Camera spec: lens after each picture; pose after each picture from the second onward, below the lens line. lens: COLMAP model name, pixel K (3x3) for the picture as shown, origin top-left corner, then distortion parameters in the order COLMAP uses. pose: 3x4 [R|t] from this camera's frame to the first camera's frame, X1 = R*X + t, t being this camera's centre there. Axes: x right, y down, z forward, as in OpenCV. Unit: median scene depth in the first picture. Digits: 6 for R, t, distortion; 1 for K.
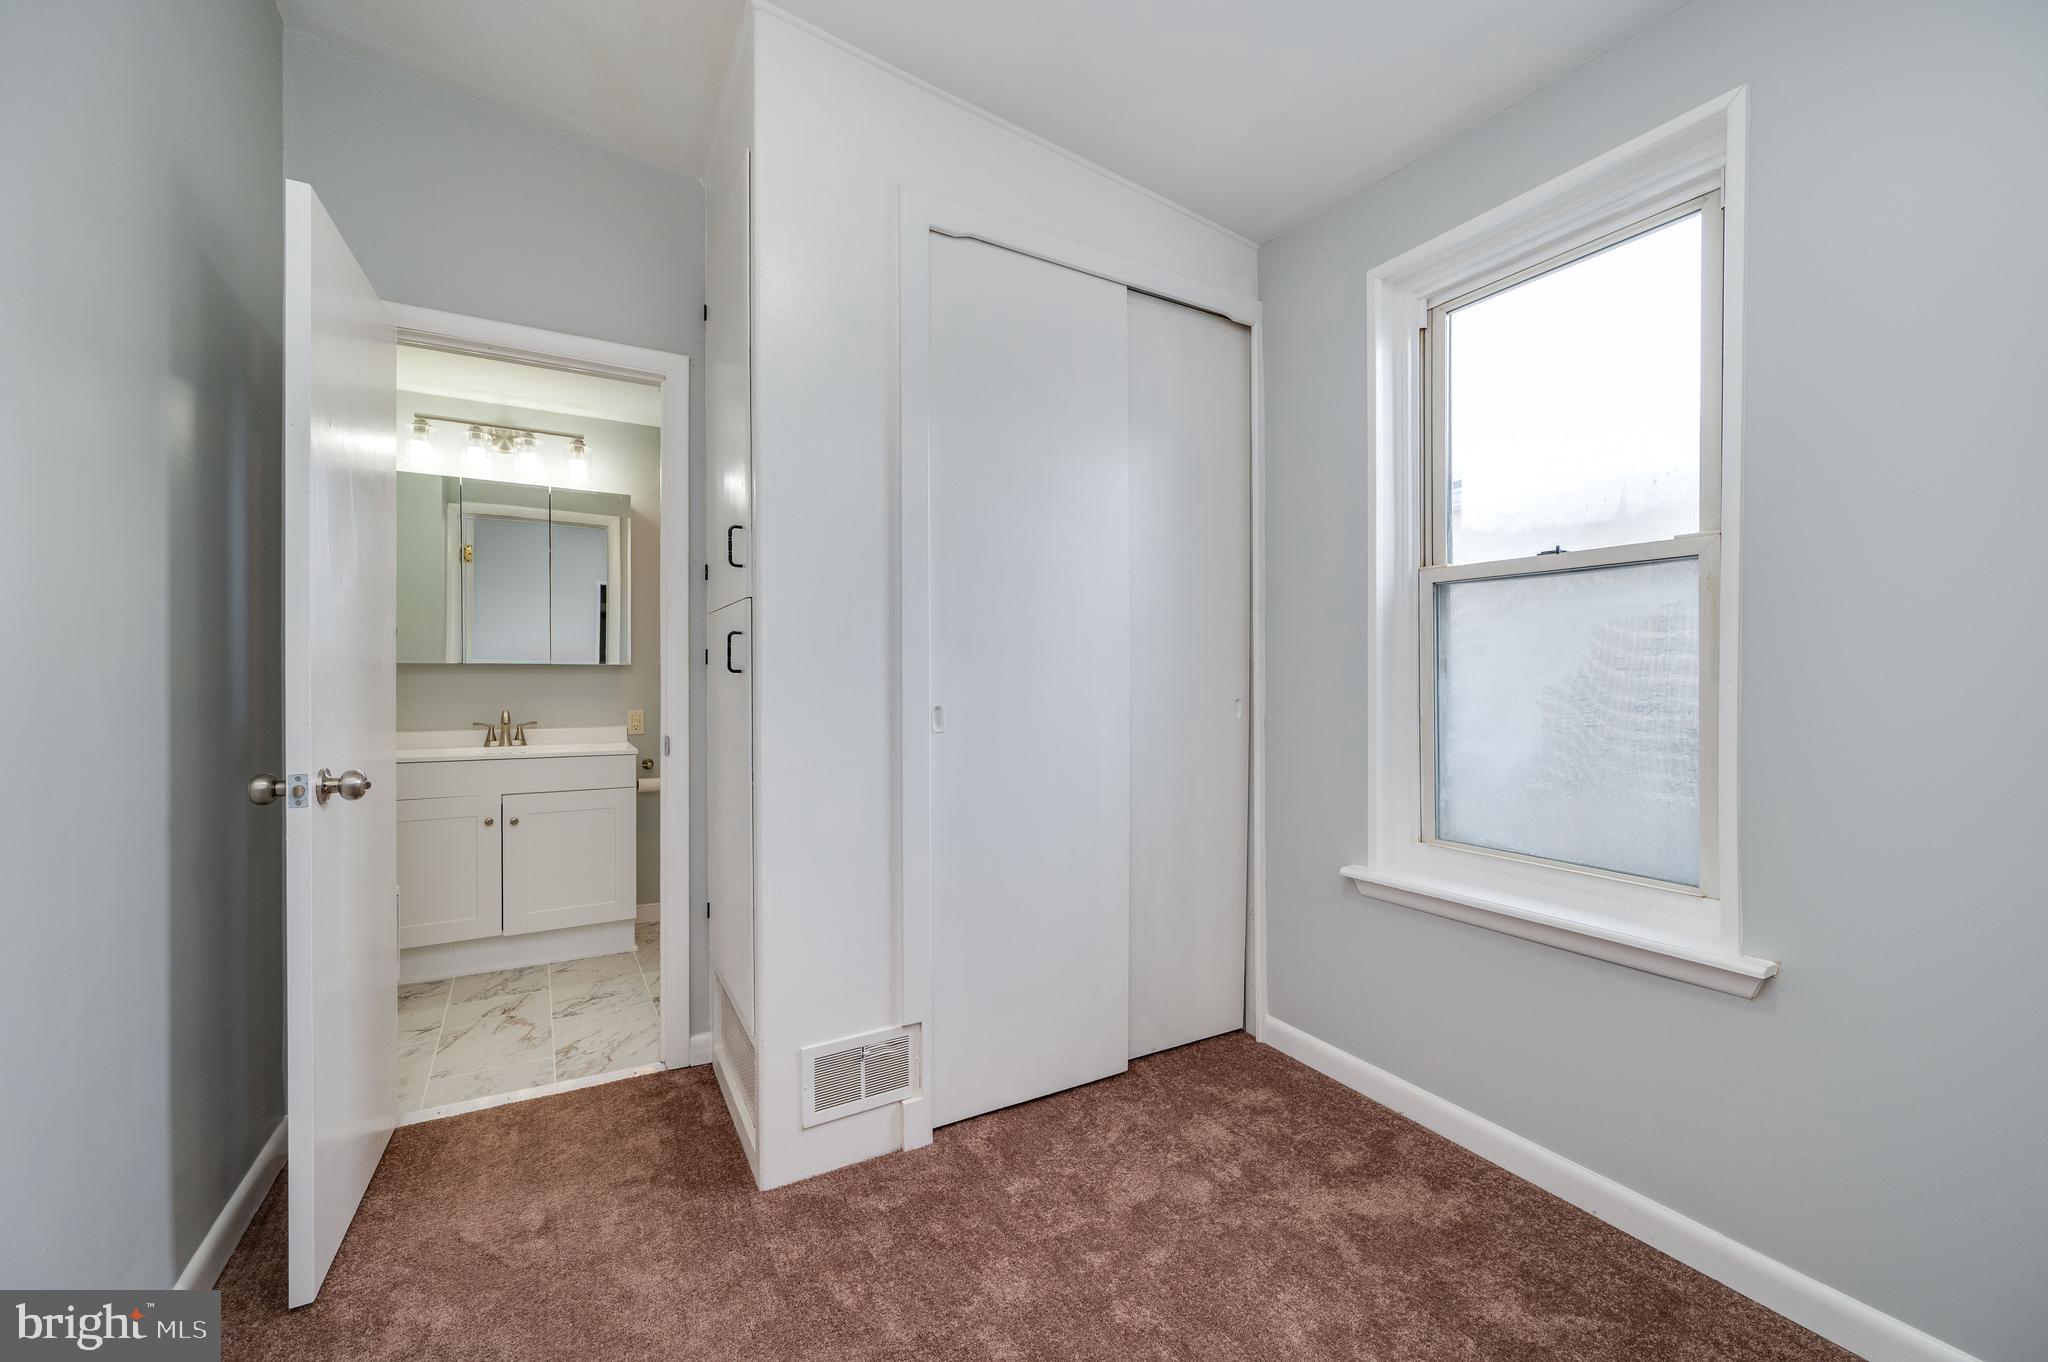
lens RADIAL K [[843.8, 0, 1049.3], [0, 843.8, 688.6], [0, 0, 1]] dist [-0.001762, -0.000155]
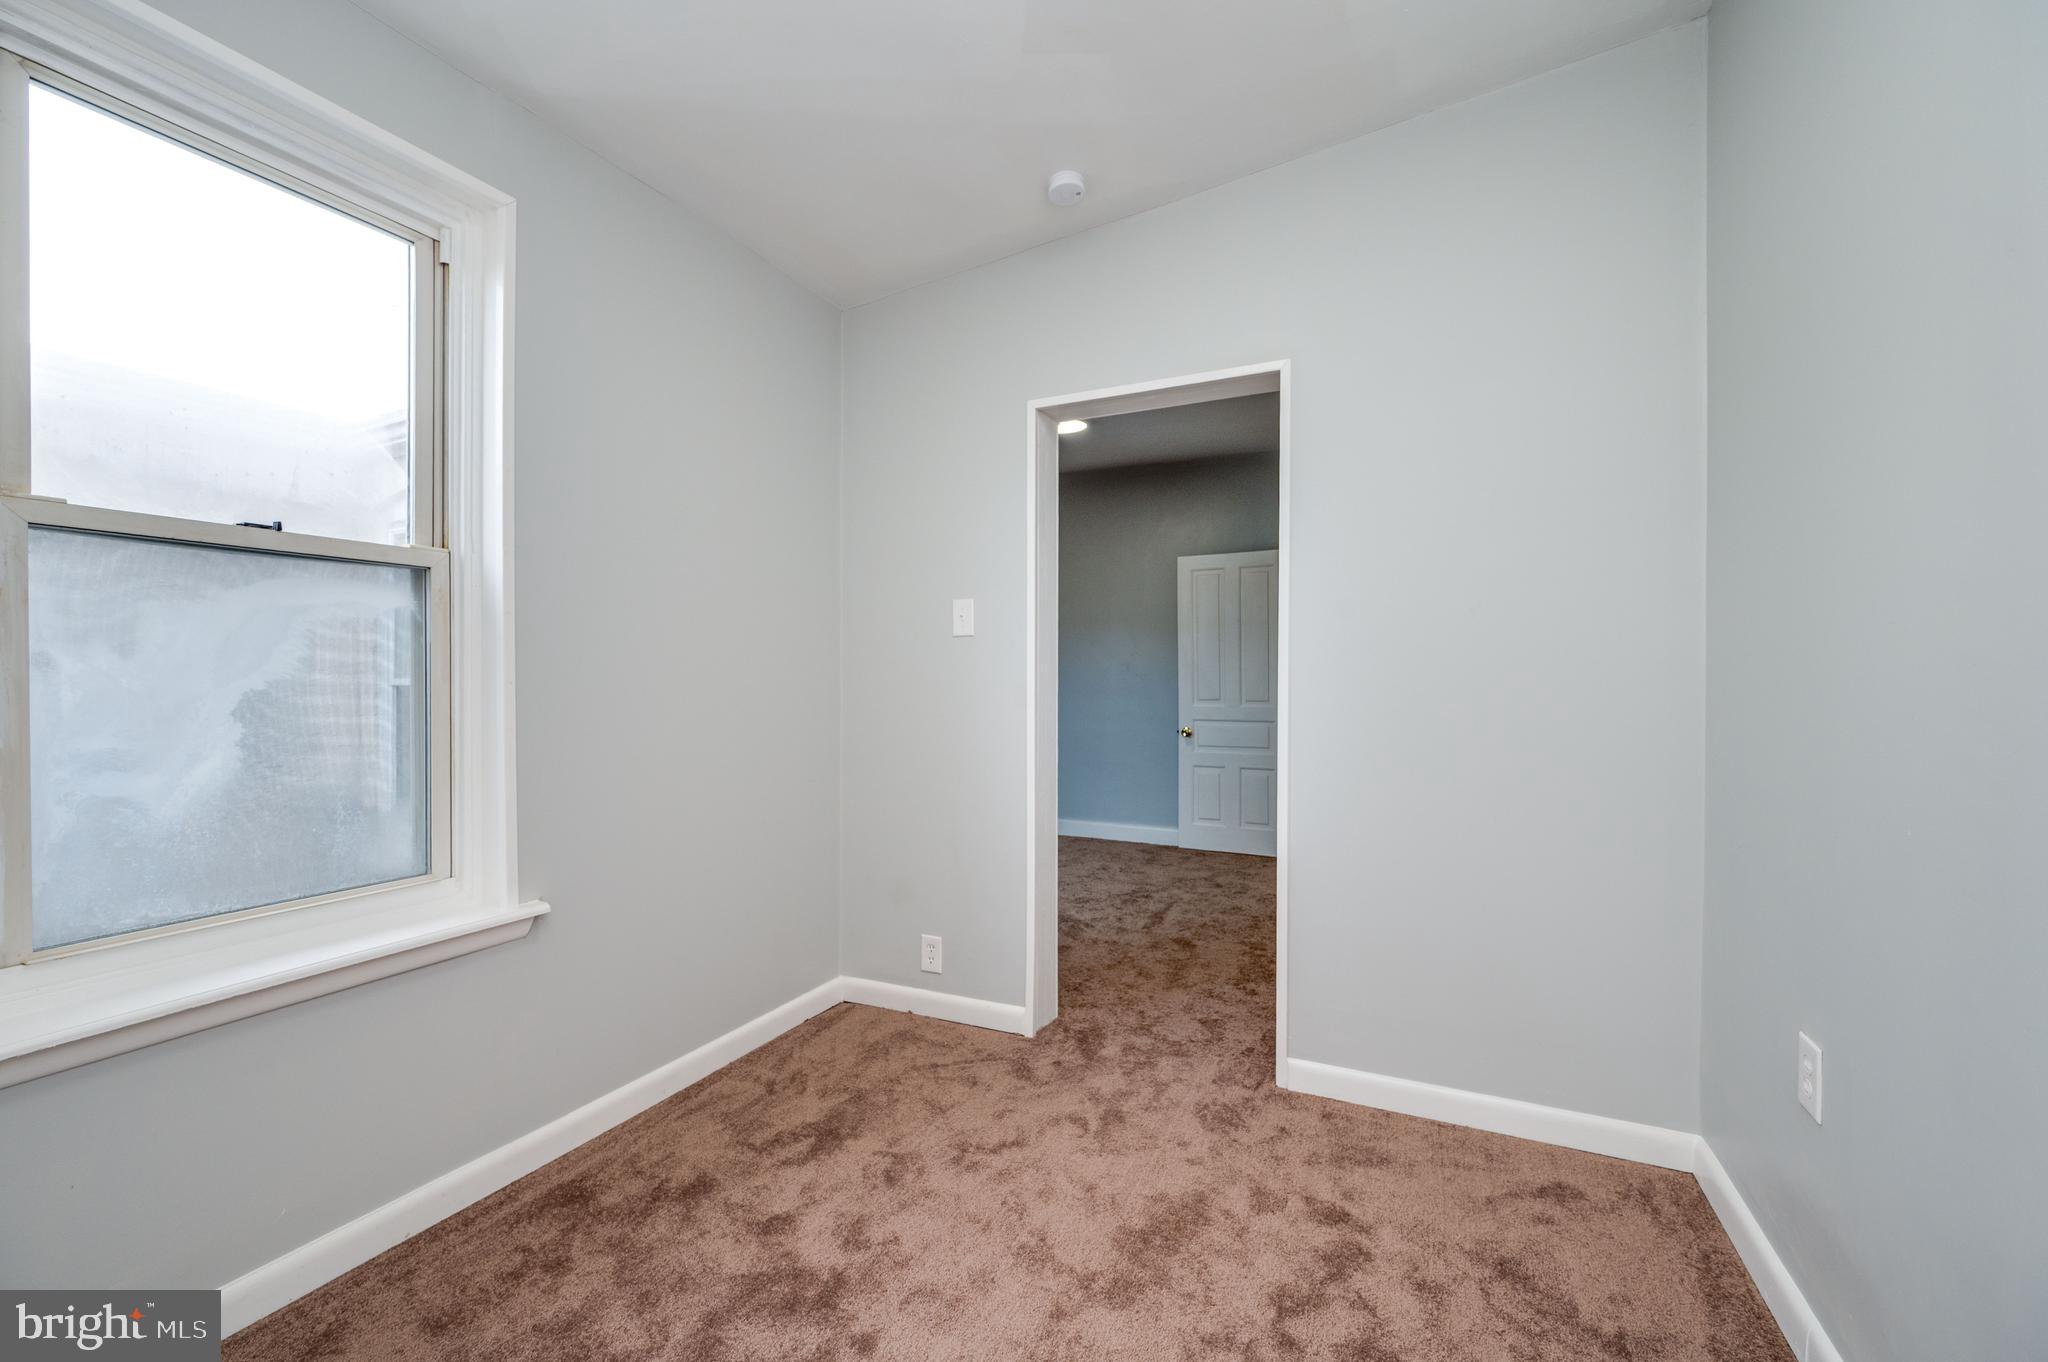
lens RADIAL K [[843.8, 0, 1049.3], [0, 843.8, 688.6], [0, 0, 1]] dist [-0.001762, -0.000155]
pose [[-0.592554, -0.010757, 0.805459, -0.518626], [0.006606, 0.999812, 0.018213, -0.016153], [-0.805504, 0.016113, -0.592371, 0.897221]]
